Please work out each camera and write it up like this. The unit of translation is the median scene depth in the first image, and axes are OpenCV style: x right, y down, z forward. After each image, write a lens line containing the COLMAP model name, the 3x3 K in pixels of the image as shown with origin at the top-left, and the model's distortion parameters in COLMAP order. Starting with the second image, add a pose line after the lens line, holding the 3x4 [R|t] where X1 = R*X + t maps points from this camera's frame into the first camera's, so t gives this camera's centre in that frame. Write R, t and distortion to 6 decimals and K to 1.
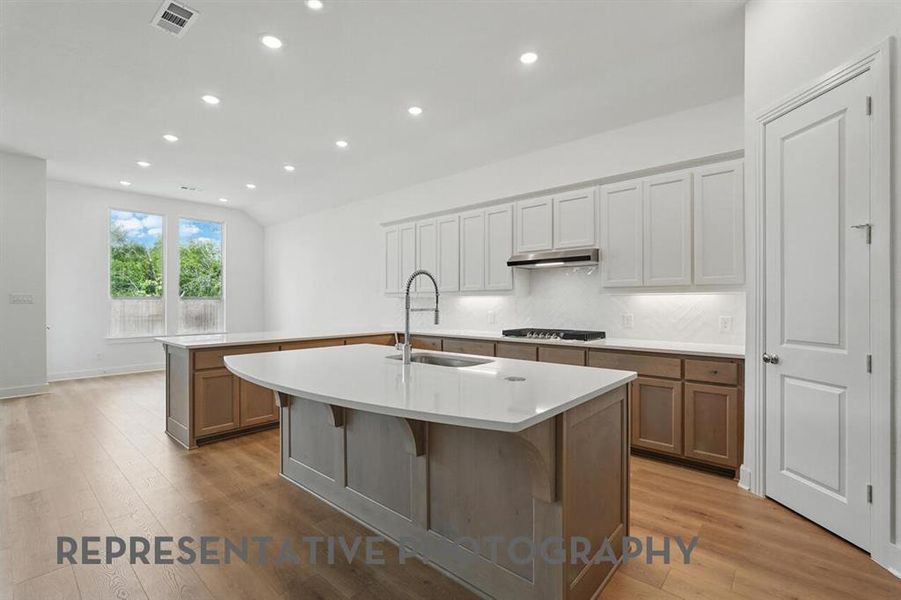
lens RADIAL K [[405.1, 0, 448.9], [0, 405.1, 303.8], [0, 0, 1]] dist [-0.001069, 0.000439]
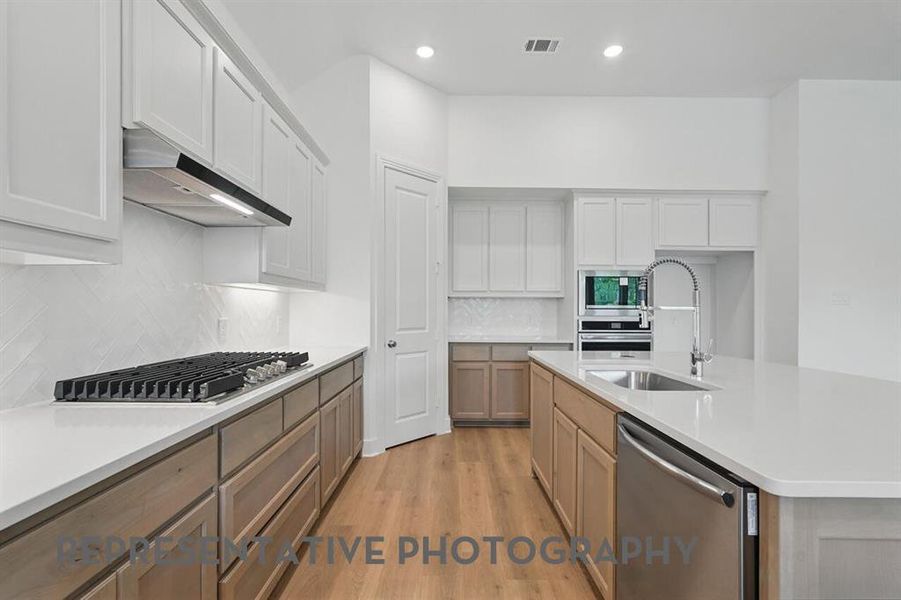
lens RADIAL K [[405.1, 0, 448.9], [0, 405.1, 303.8], [0, 0, 1]] dist [-0.001069, 0.000439]
pose [[-0.663069, 0.003183, 0.748552, -0.257855], [-0.004552, 0.999955, -0.008283, 0.009510], [-0.748545, -0.008899, -0.663025, 1.295098]]
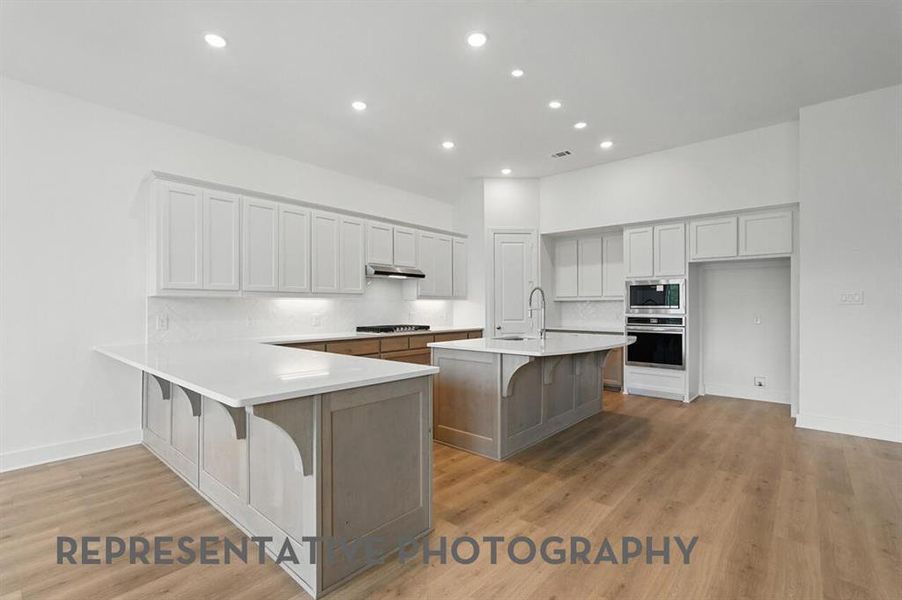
lens RADIAL K [[405.5, 0, 449.4], [0, 405.5, 303.8], [0, 0, 1]] dist [-0.001069, 0.000439]
pose [[-0.004570, 0.007561, 0.999961, -1.287776], [0.002139, 0.999969, -0.007551, 0.004019], [-0.999987, 0.002105, -0.004586, 0.971065]]
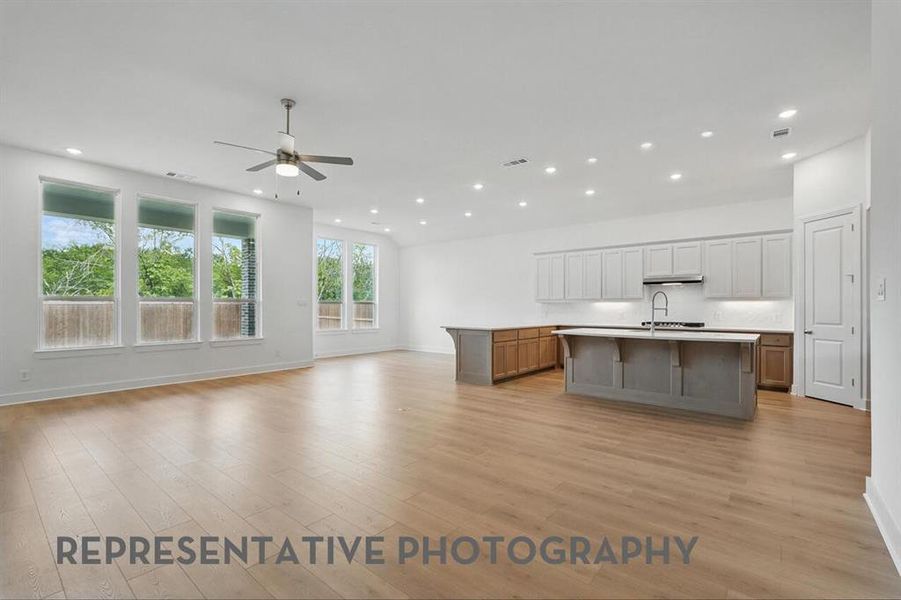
lens RADIAL K [[408.3, 0, 448.9], [0, 408.3, 306.4], [0, 0, 1]] dist [-0.000139, -0.000226]
pose [[0.999384, 0.003515, 0.034906, -0.893499], [-0.003372, 0.999986, -0.004168, 0.010540], [-0.034920, 0.004048, 0.999382, -0.830177]]
